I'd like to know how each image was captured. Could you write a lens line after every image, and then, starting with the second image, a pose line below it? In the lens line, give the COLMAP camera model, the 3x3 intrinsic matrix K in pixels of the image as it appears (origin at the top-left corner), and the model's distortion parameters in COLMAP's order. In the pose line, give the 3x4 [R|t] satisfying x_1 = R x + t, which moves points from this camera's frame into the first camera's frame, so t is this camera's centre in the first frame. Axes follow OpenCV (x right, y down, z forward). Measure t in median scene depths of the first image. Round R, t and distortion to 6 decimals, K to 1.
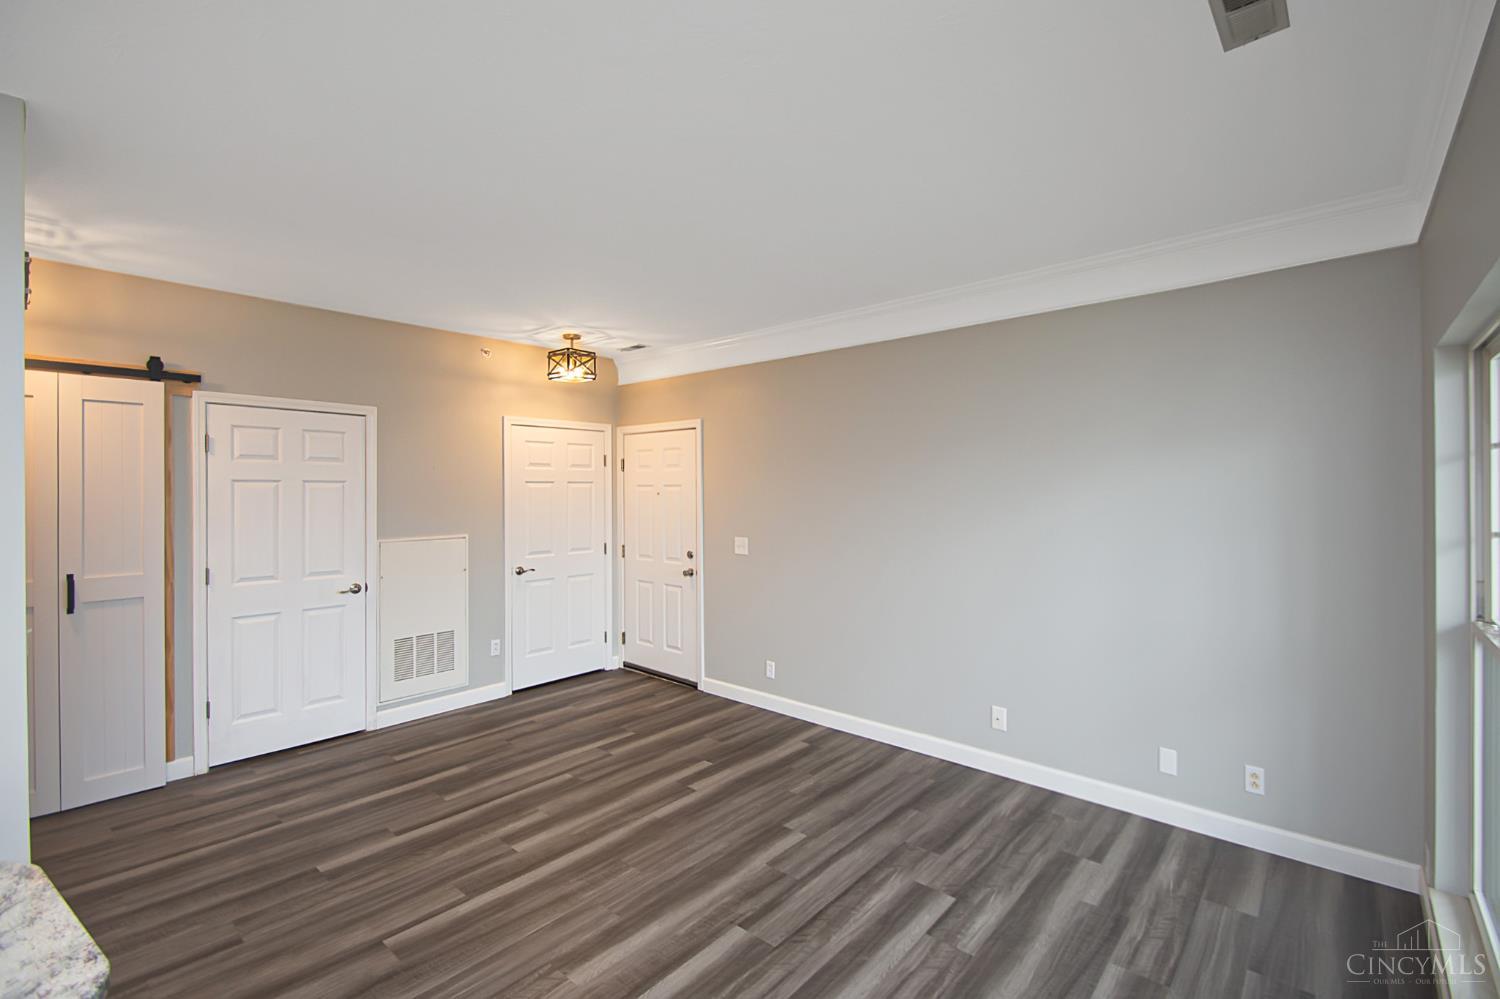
lens RADIAL K [[676.7, 0, 730.1], [0, 676.7, 488.6], [0, 0, 1]] dist [0.007613, -0.002086]
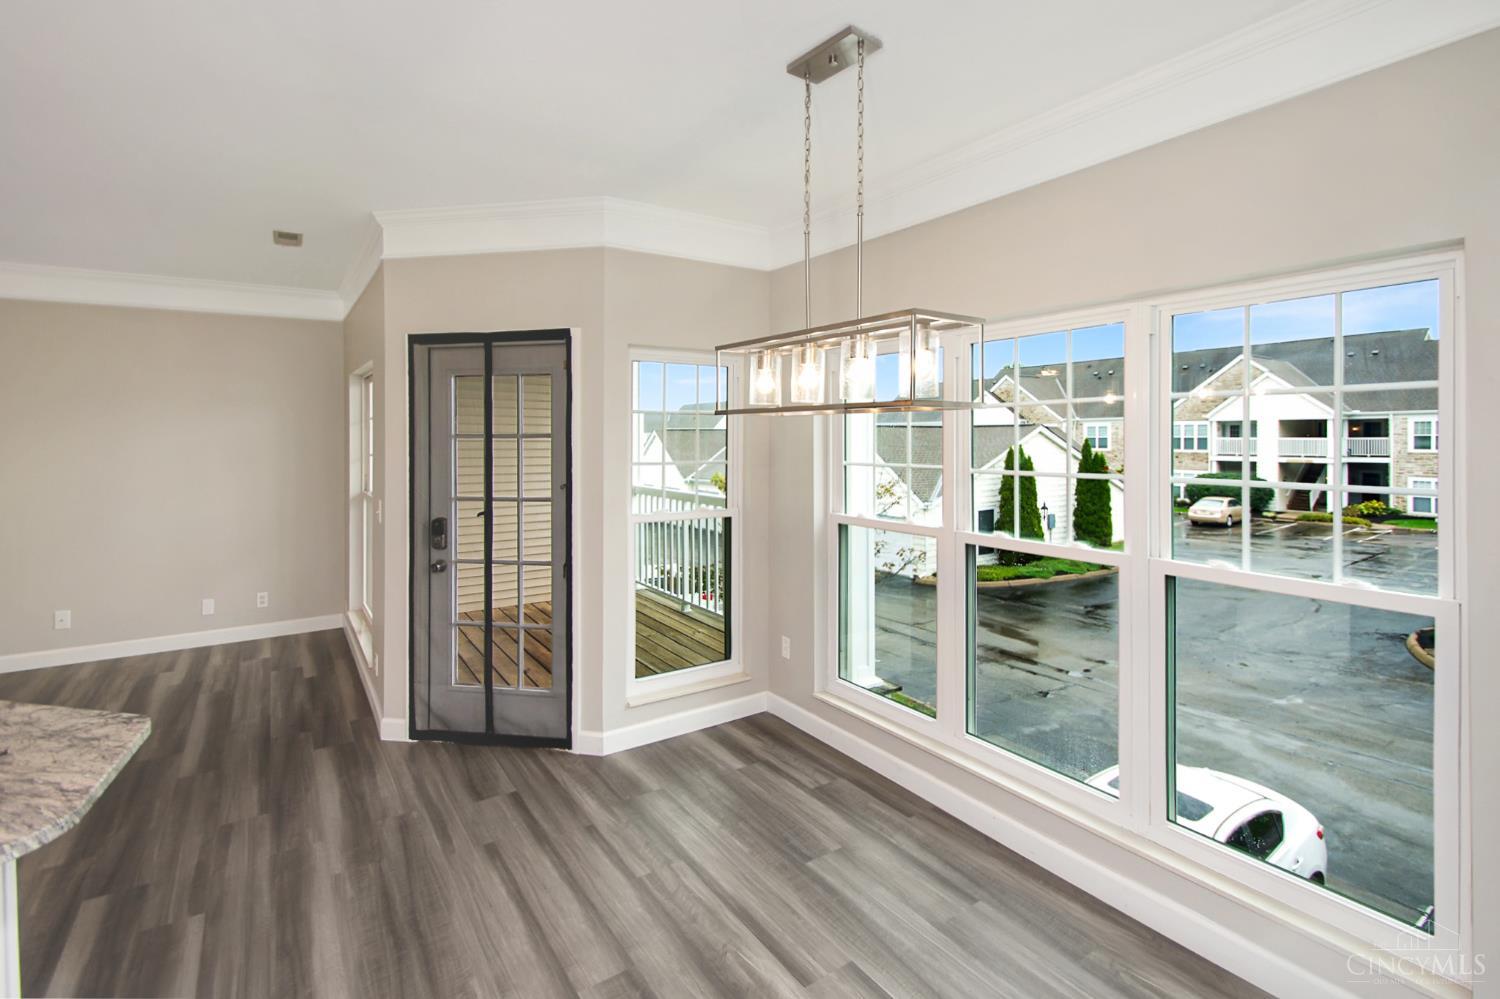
lens RADIAL K [[693.5, 0, 773.0], [0, 693.5, 433.9], [0, 0, 1]] dist [0.010537, -0.009672]
pose [[0.214724, -0.004087, 0.976666, -0.531697], [0.003028, 0.999989, 0.003519, -0.000617], [-0.976670, 0.002202, 0.214734, -0.514147]]
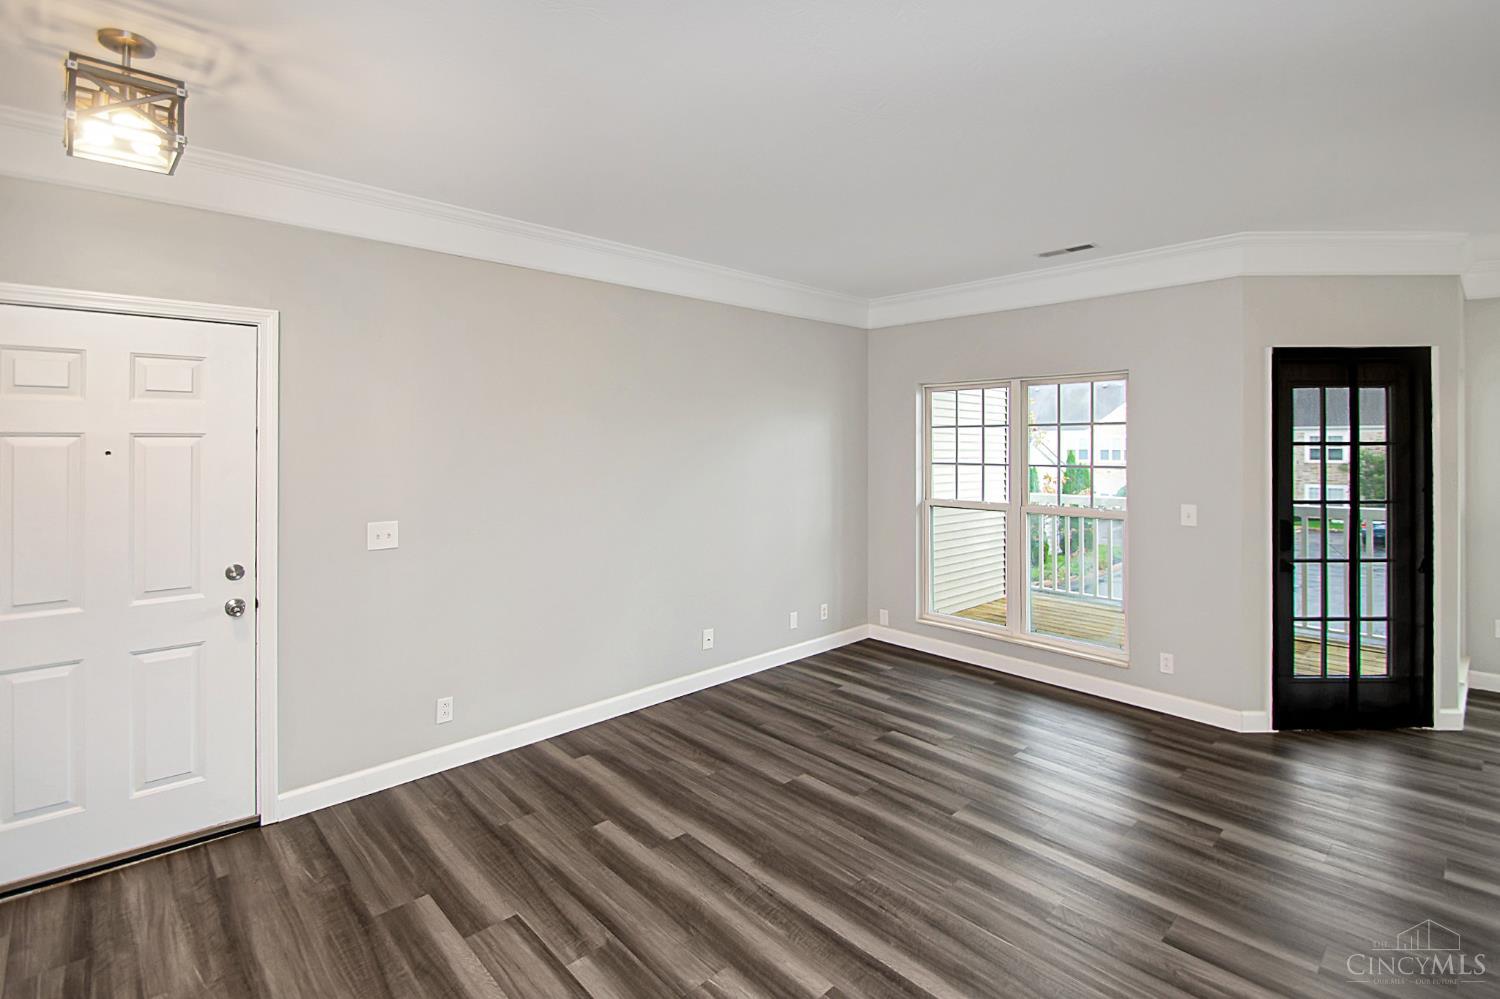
lens RADIAL K [[693.5, 0, 784.7], [0, 693.5, 444.9], [0, 0, 1]] dist [0.010537, -0.009672]
pose [[0.057460, -0.001580, 0.998347, -0.746281], [0.001348, 0.999998, 0.001505, 0.003856], [-0.998347, 0.001259, 0.057462, 0.758247]]
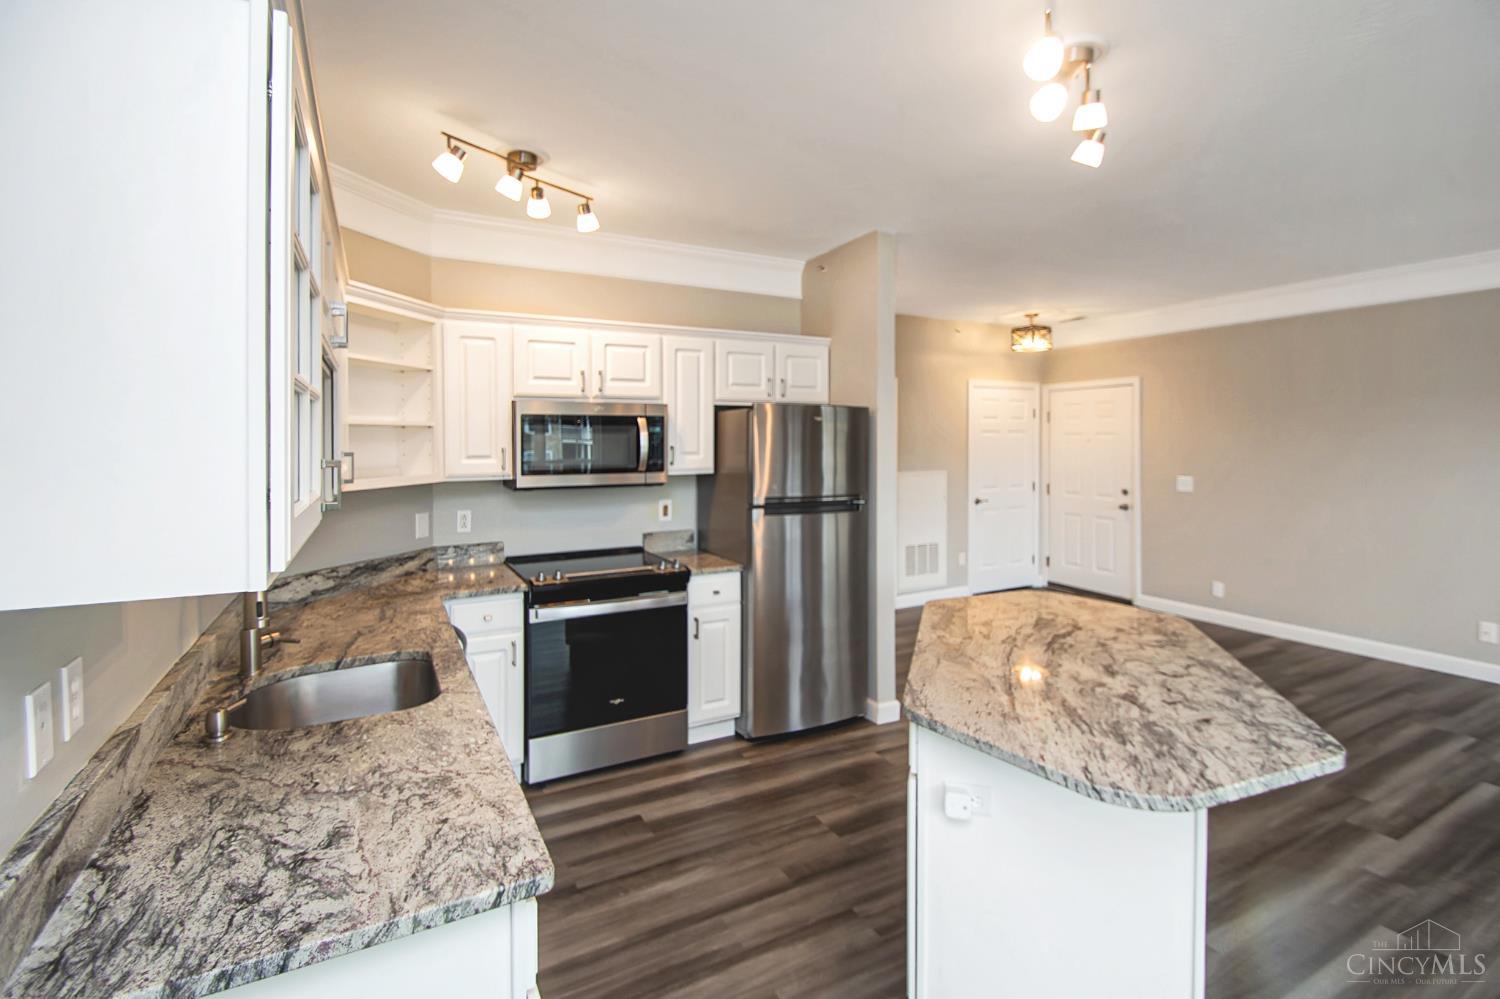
lens RADIAL K [[693.5, 0, 741.6], [0, 693.5, 452.5], [0, 0, 1]] dist [0.010537, -0.009672]
pose [[0.941504, 0.002405, -0.336992, -0.380091], [0.003807, 0.999835, 0.017773, 0.006876], [0.336979, -0.018016, 0.941340, -0.500571]]
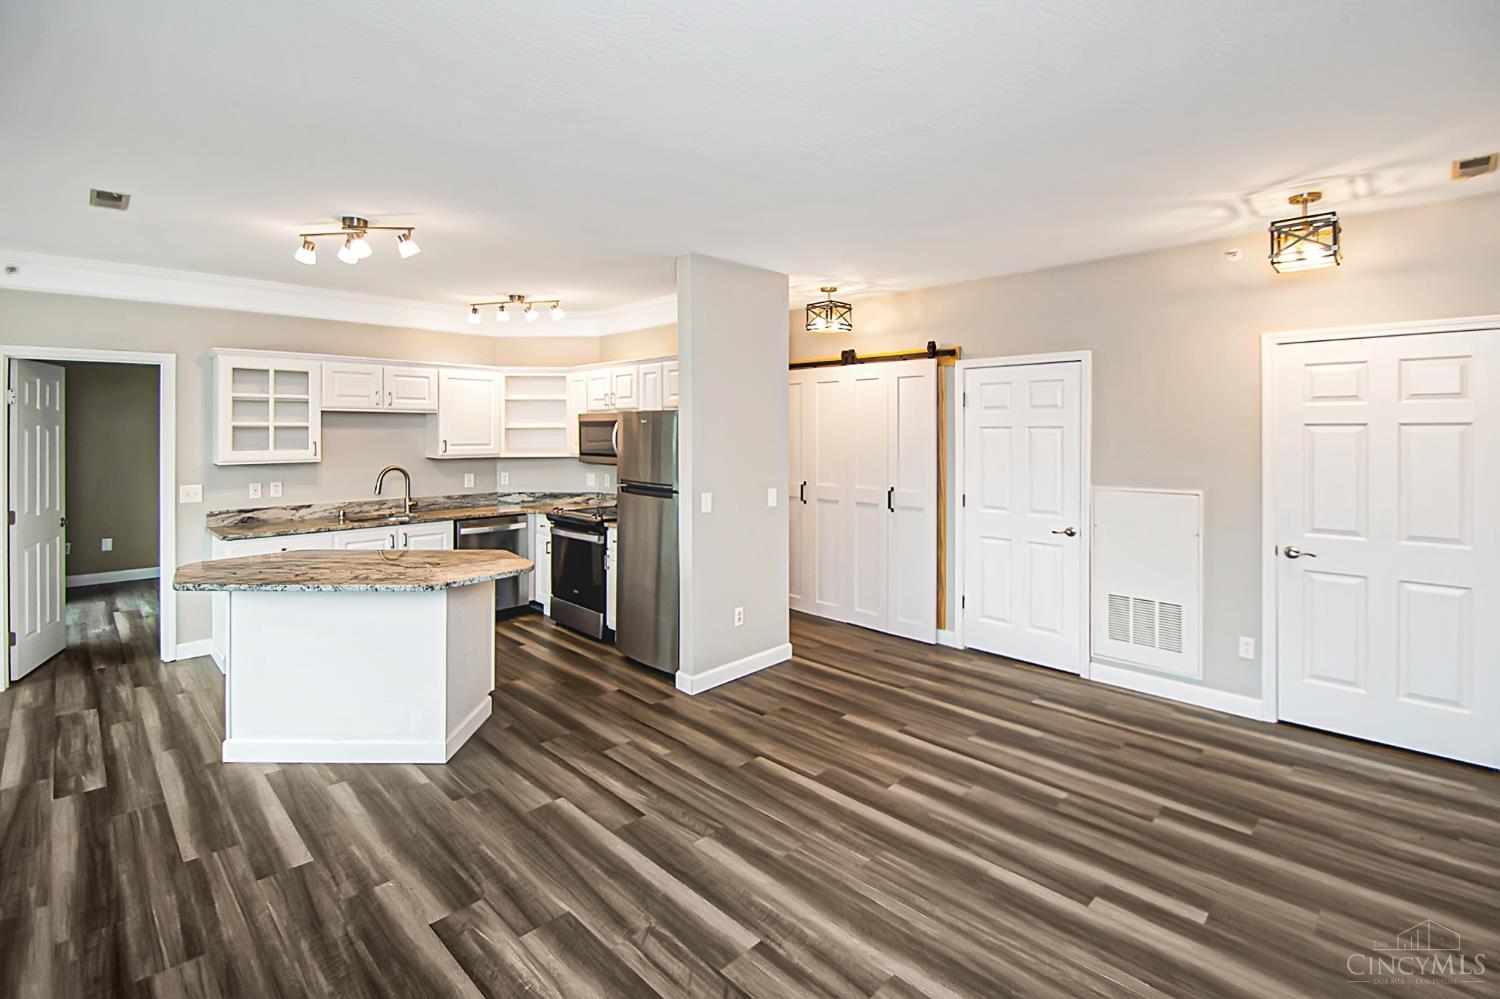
lens RADIAL K [[693.5, 0, 779.2], [0, 693.5, 438.1], [0, 0, 1]] dist [0.010537, -0.009672]
pose [[-0.036561, 0.010273, -0.999279, 0.556539], [-0.000165, 0.999947, 0.010286, -0.005413], [0.999331, 0.000541, -0.036557, 0.658126]]
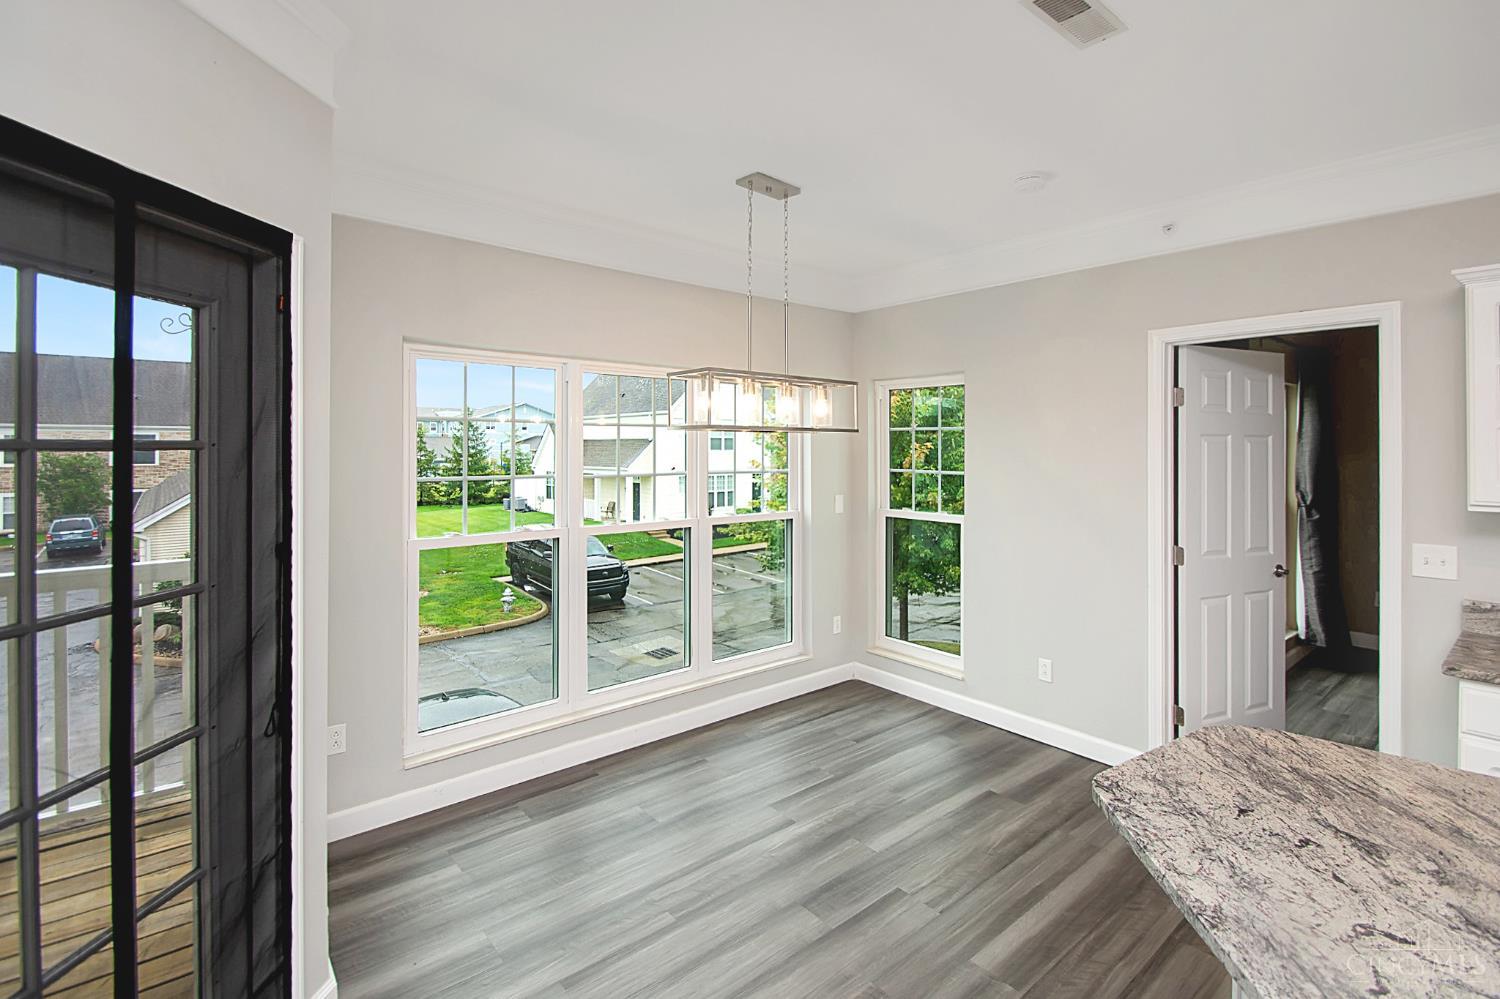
lens RADIAL K [[693.5, 0, 732.9], [0, 693.5, 448.1], [0, 0, 1]] dist [0.010537, -0.009672]
pose [[-0.988499, -0.004884, 0.151146, -0.078751], [-0.004455, 0.999985, 0.003176, 0.002406], [-0.151159, 0.002466, -0.988506, 0.313990]]
